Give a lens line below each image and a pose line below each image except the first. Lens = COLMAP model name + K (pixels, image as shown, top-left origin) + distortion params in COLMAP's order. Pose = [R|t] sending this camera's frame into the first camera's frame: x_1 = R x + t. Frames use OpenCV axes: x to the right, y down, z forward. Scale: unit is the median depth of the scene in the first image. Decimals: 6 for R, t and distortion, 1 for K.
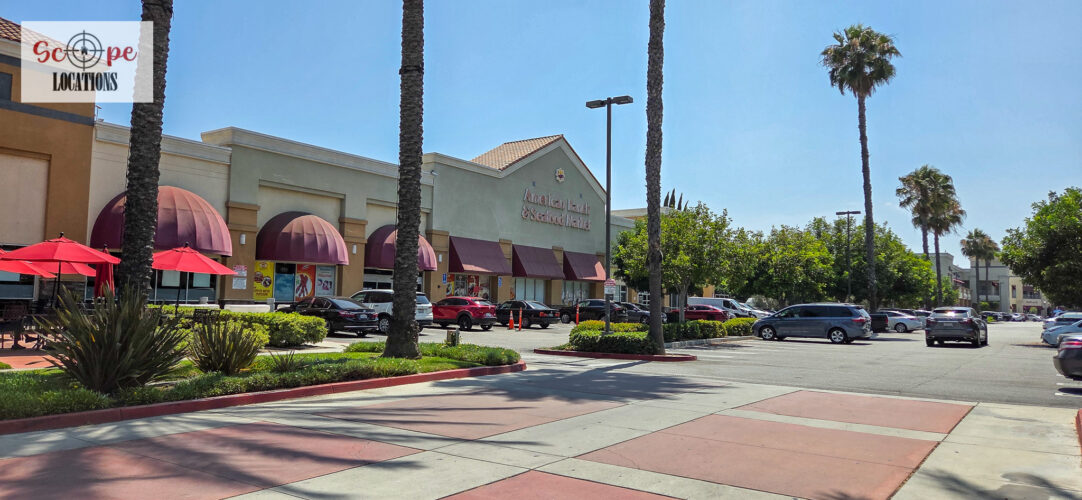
lens RADIAL K [[704.8, 0, 541.0], [0, 704.8, 250.0], [0, 0, 1]] dist [0.088035, -0.081092]
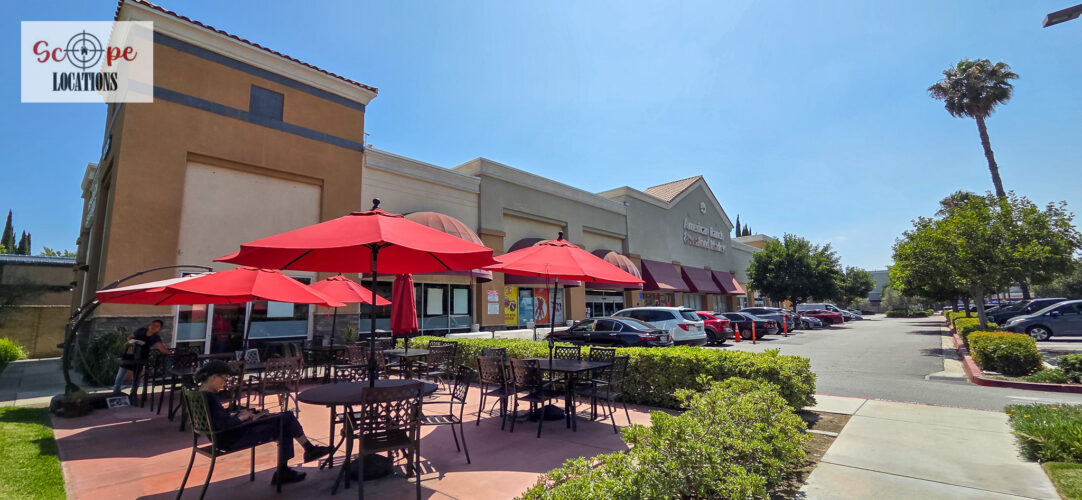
lens RADIAL K [[447.0, 0, 555.8], [0, 447.0, 246.7], [0, 0, 1]] dist [0.002842, 0.000127]
pose [[0.993381, -0.065633, -0.094264, -0.244573], [0.057705, 0.994751, -0.084498, 0.016505], [0.099315, 0.078499, 0.991955, 0.340629]]
